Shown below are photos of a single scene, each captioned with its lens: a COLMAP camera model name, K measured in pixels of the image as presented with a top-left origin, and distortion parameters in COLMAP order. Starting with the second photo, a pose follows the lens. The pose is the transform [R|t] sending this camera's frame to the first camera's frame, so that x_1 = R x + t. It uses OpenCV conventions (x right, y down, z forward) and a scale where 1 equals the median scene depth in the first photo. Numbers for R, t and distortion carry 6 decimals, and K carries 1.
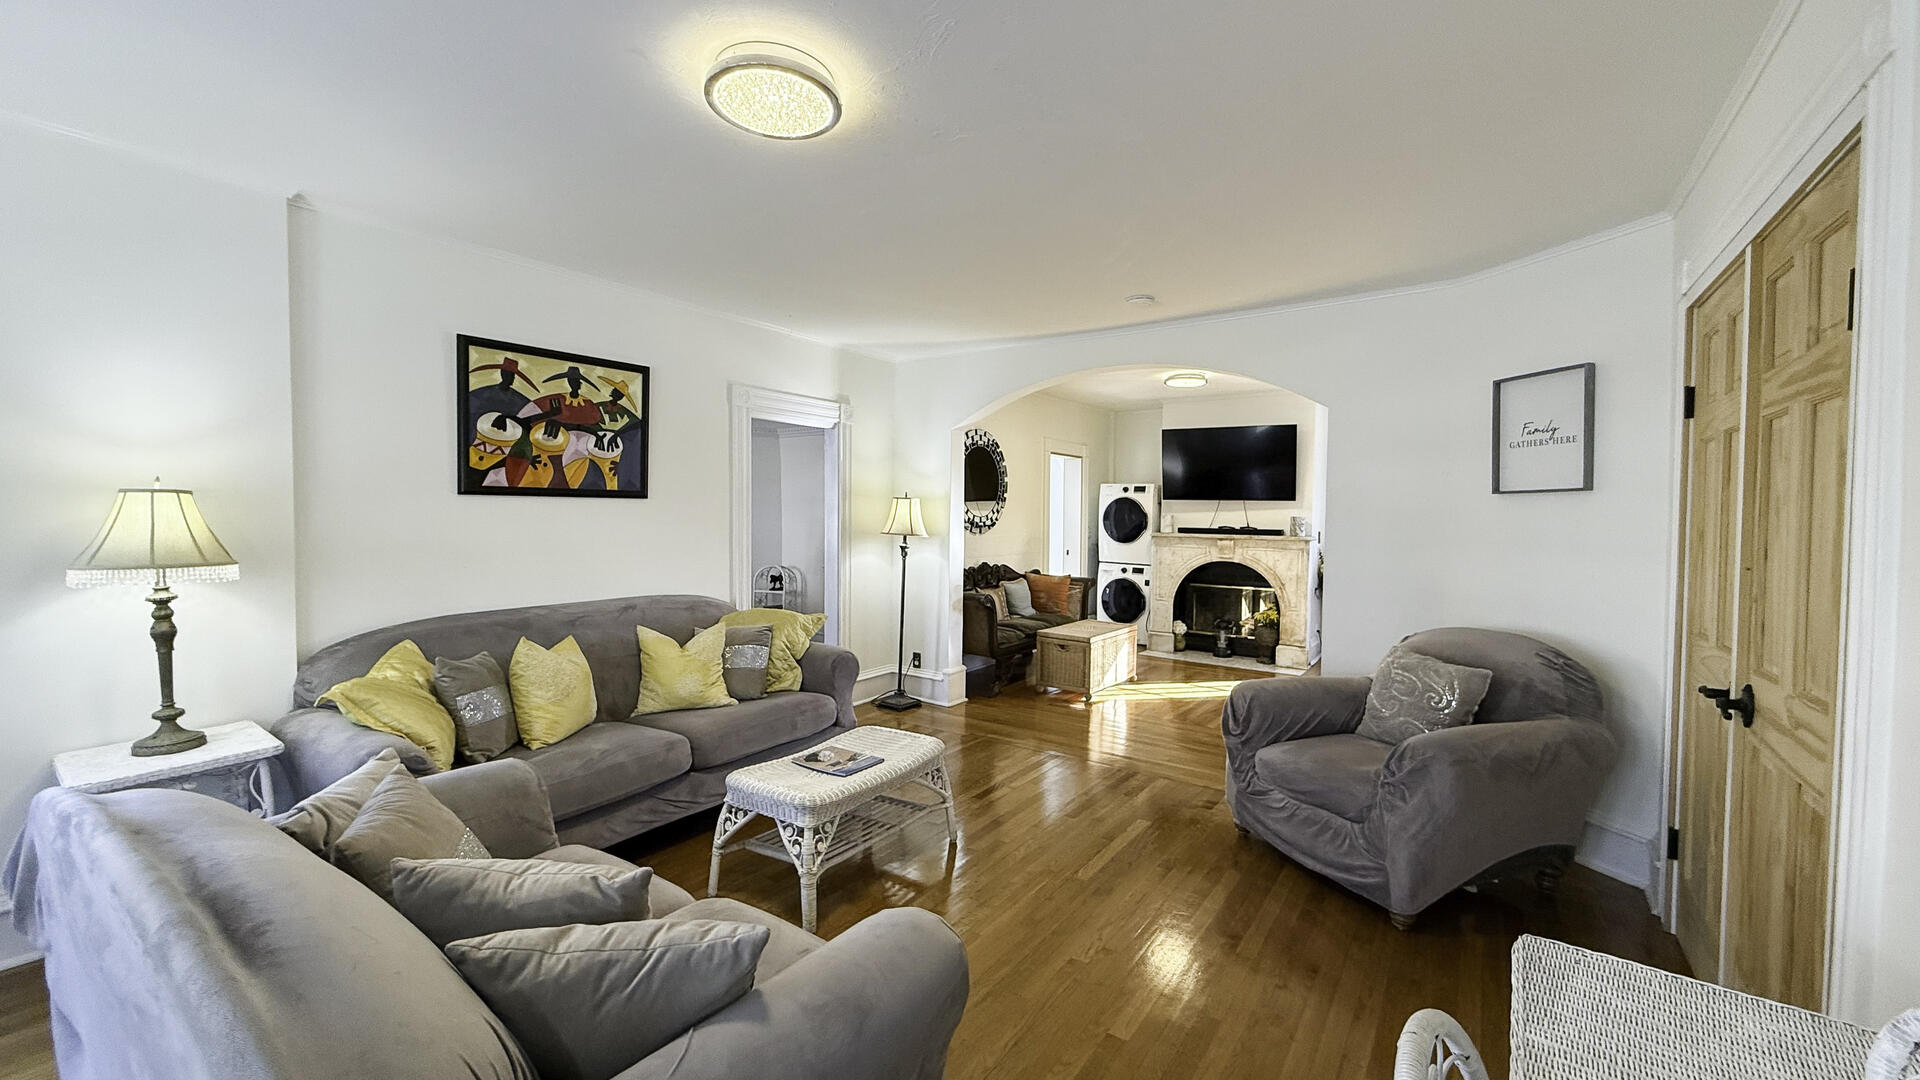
lens RADIAL K [[775.8, 0, 962.4], [0, 775.8, 541.8], [0, 0, 1]] dist [0.001822, -0.003645]
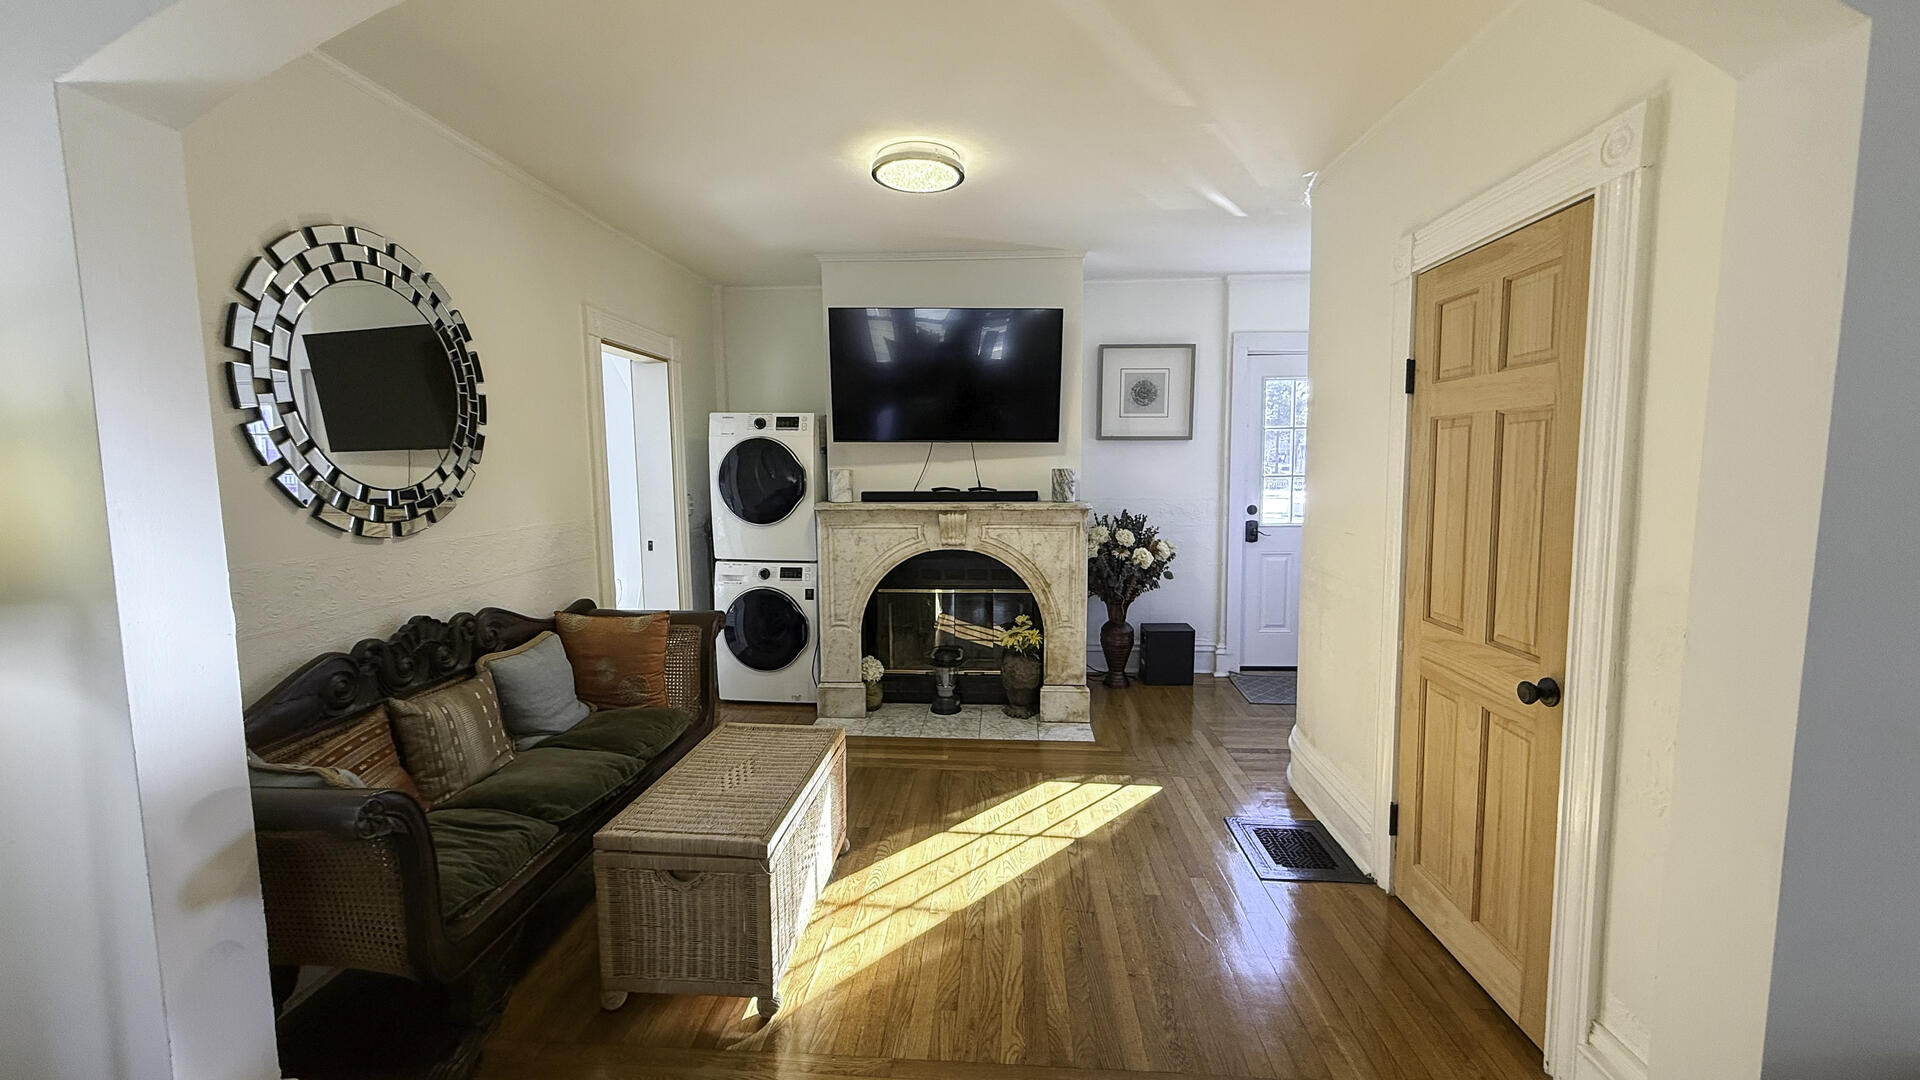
lens RADIAL K [[775.8, 0, 962.4], [0, 775.8, 541.8], [0, 0, 1]] dist [0.001822, -0.003645]
pose [[0.857040, -0.069310, 0.510567, 0.055935], [0.036000, 0.996545, 0.074852, -0.022768], [-0.513991, -0.045771, 0.856573, 0.505836]]
